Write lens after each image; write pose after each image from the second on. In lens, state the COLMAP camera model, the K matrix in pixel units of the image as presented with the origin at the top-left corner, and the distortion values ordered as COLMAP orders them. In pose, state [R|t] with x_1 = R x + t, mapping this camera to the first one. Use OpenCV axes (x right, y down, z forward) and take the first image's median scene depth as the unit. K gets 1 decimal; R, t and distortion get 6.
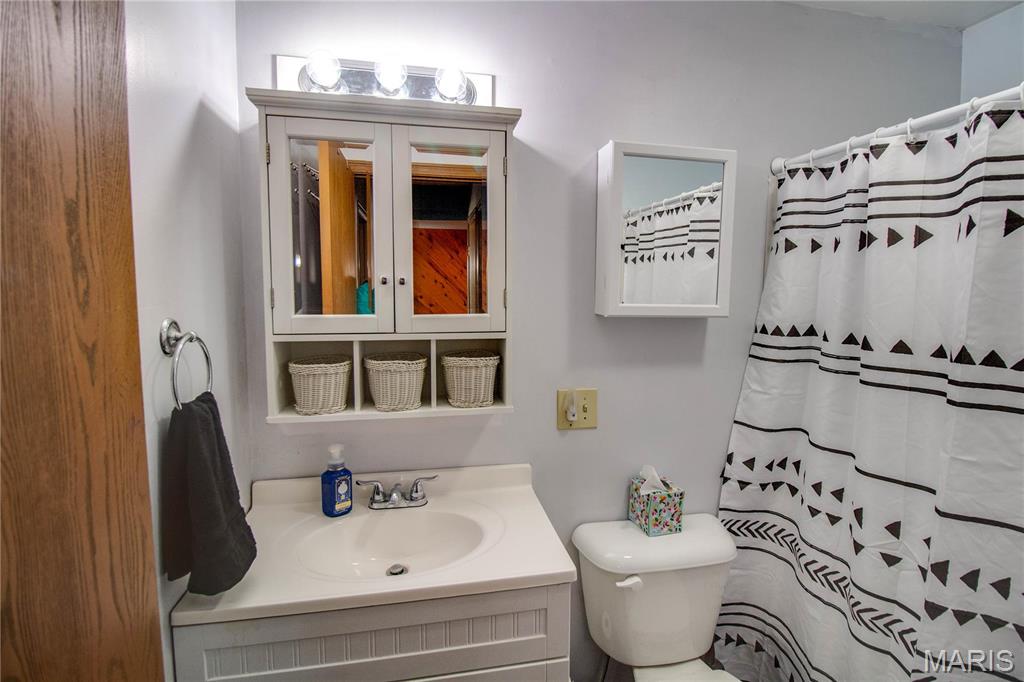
lens RADIAL K [[484.5, 0, 527.8], [0, 484.5, 325.9], [0, 0, 1]] dist [0.004355, -0.008966]
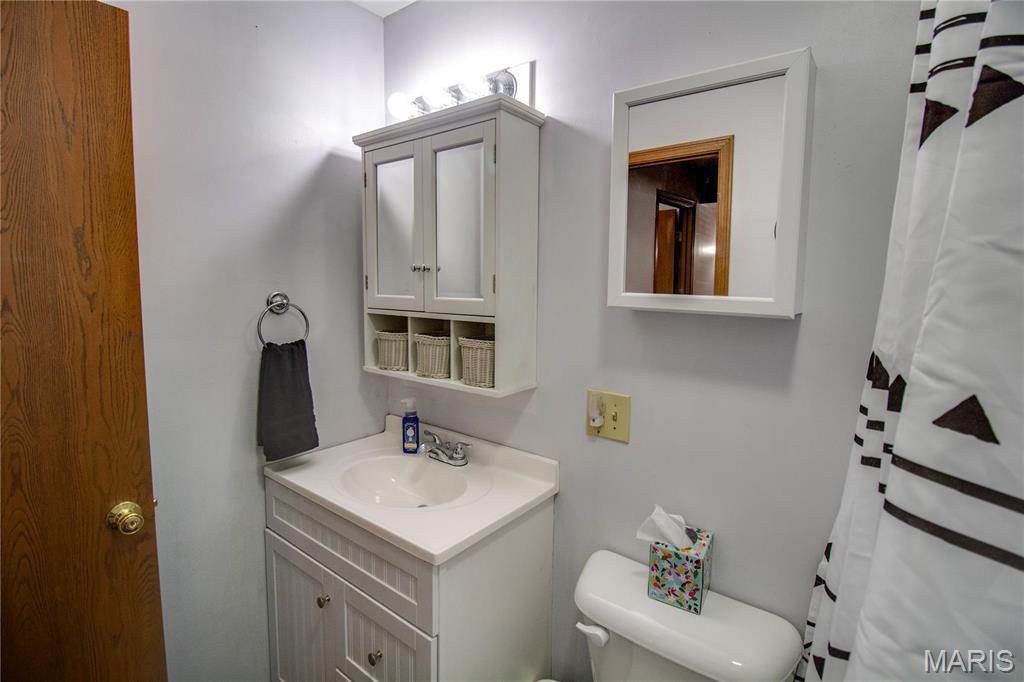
lens RADIAL K [[484.5, 0, 527.8], [0, 484.5, 325.9], [0, 0, 1]] dist [0.004355, -0.008966]
pose [[0.664051, 0.071732, -0.744239, 0.741858], [-0.068261, 0.997047, 0.035192, -0.009050], [0.744565, 0.027434, 0.666986, 0.369152]]
